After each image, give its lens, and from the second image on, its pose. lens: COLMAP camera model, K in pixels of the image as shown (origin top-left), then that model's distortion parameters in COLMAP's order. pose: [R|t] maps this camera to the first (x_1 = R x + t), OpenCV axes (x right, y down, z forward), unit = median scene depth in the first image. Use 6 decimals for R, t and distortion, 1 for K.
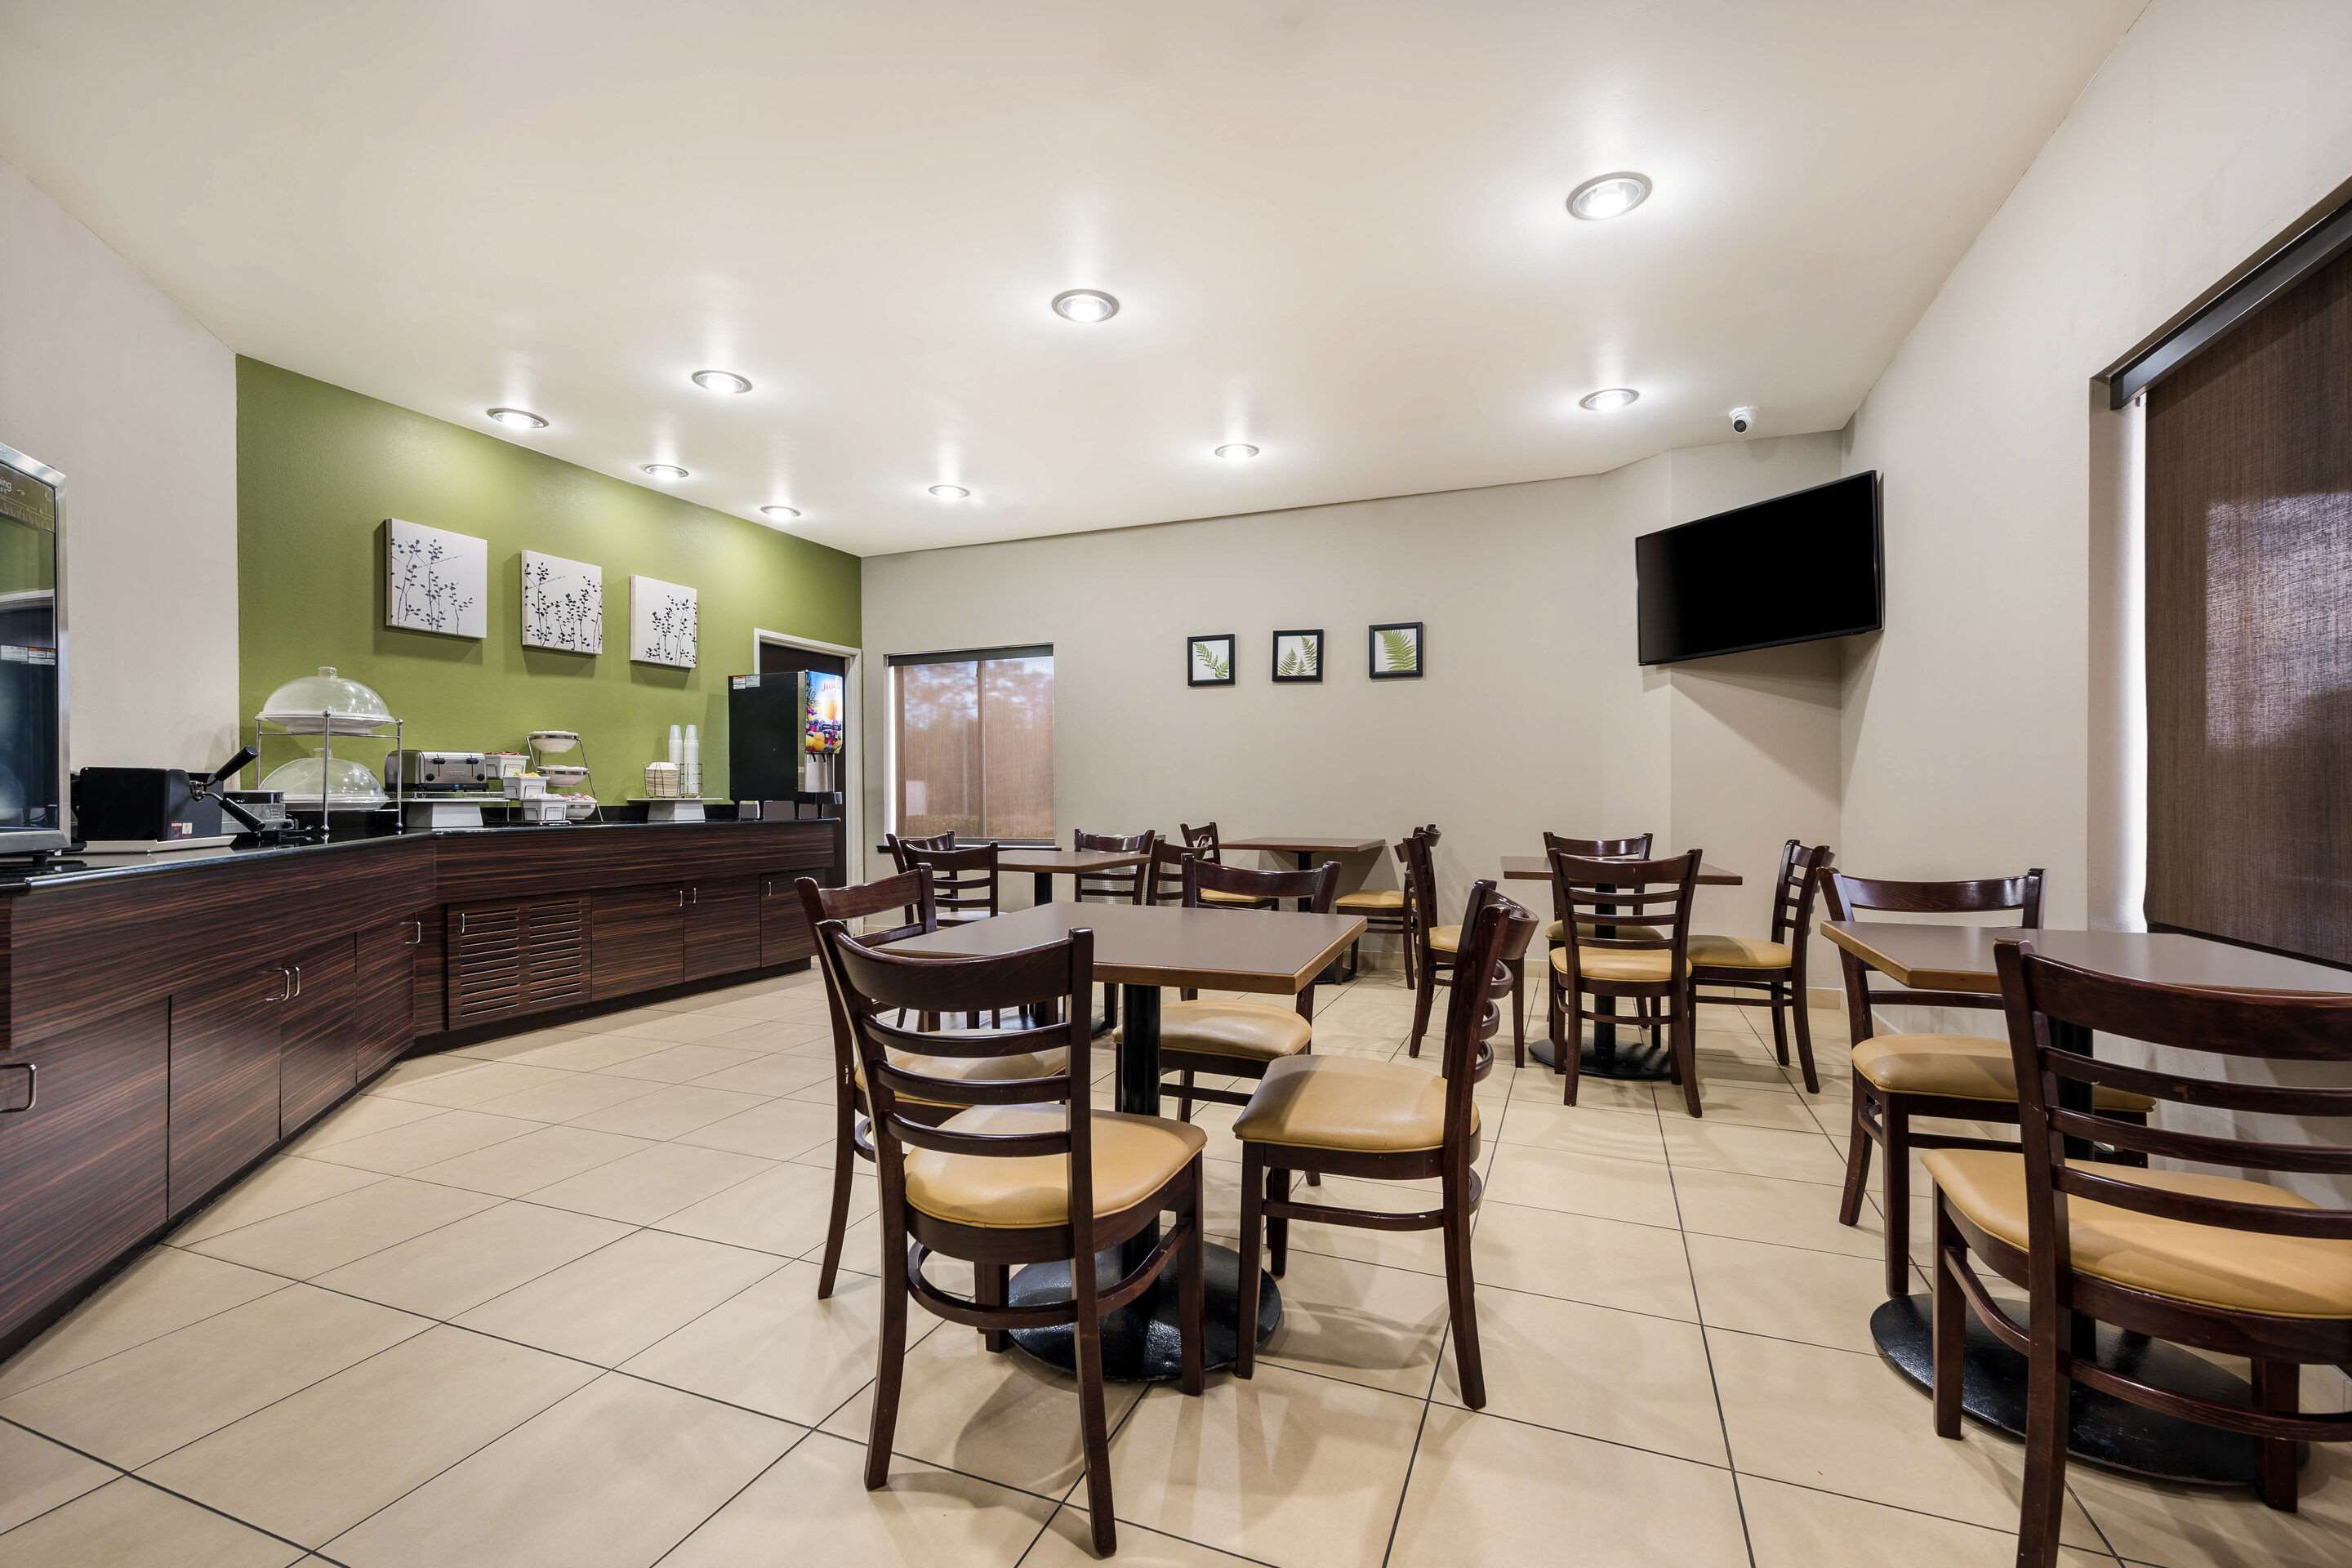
lens RADIAL K [[1005.0, 0, 1183.3], [0, 1005.0, 802.7], [0, 0, 1]] dist [-0.002957, -0.000721]
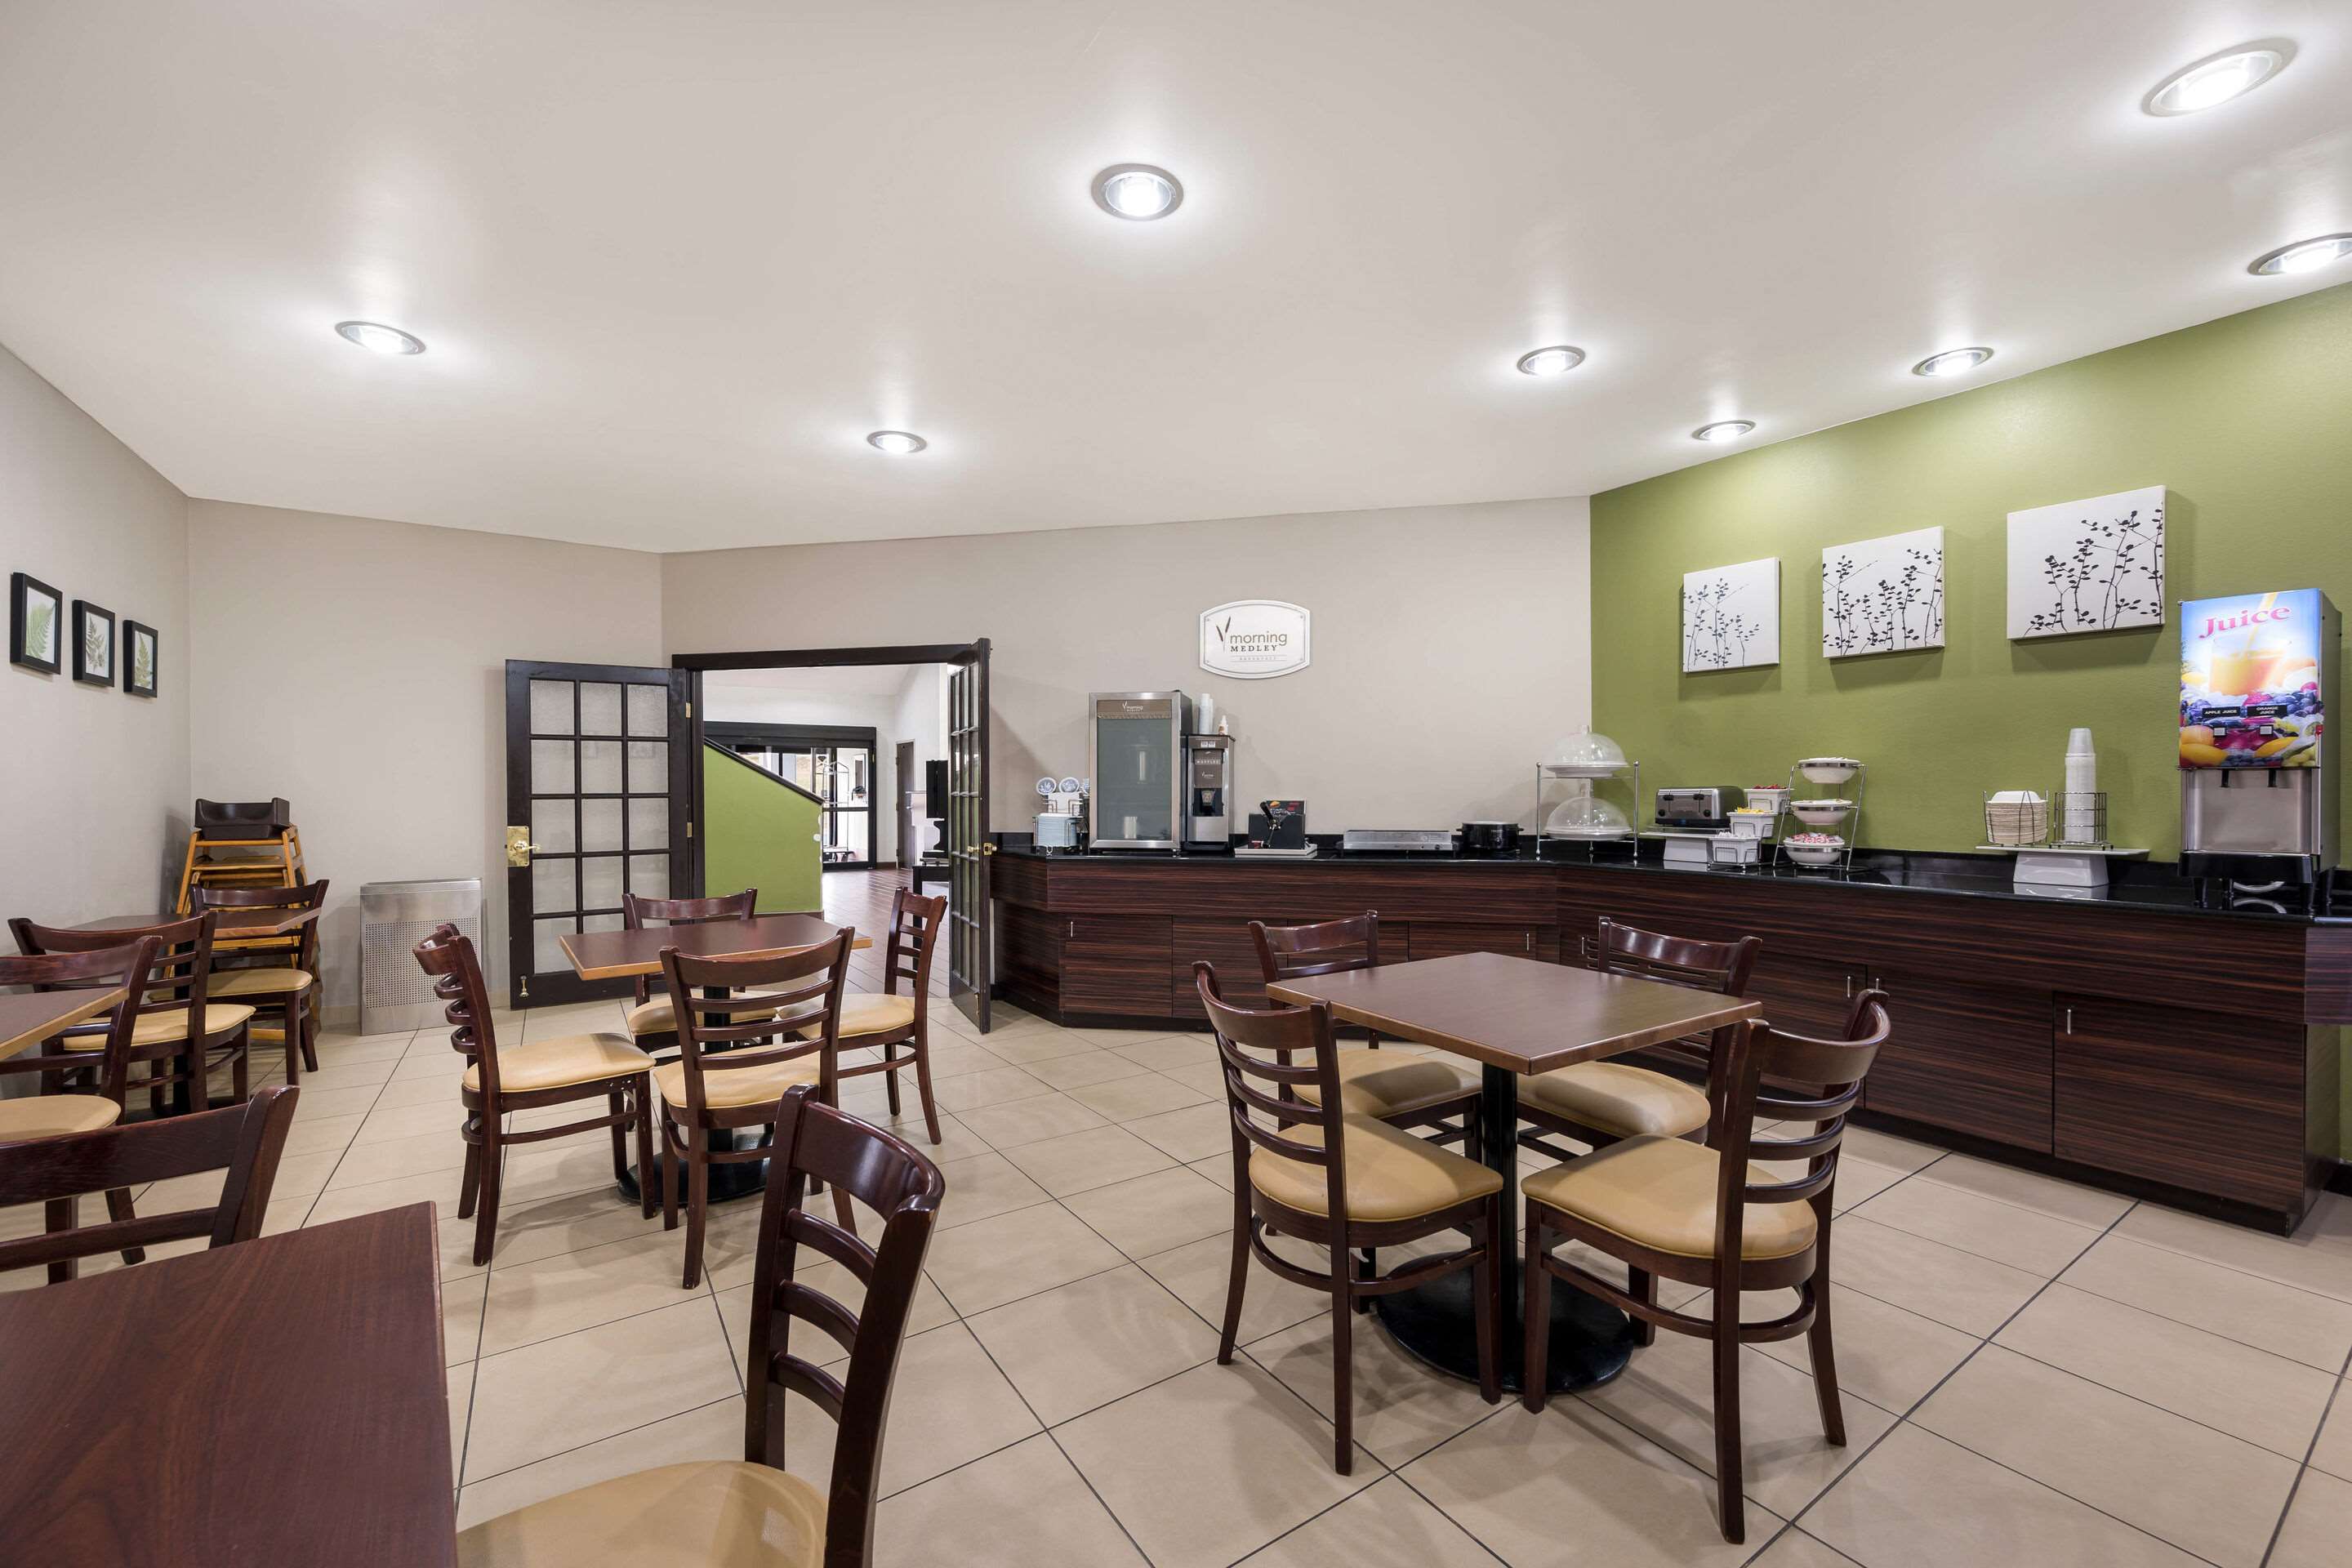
lens RADIAL K [[925.9, 0, 1175.9], [0, 925.9, 763.7], [0, 0, 1]] dist [0.003911, 0.000317]
pose [[-0.572094, -0.020303, -0.819937, 0.317060], [-0.005999, 0.999770, -0.020571, -0.048320], [0.820166, -0.006850, -0.572084, 1.013190]]
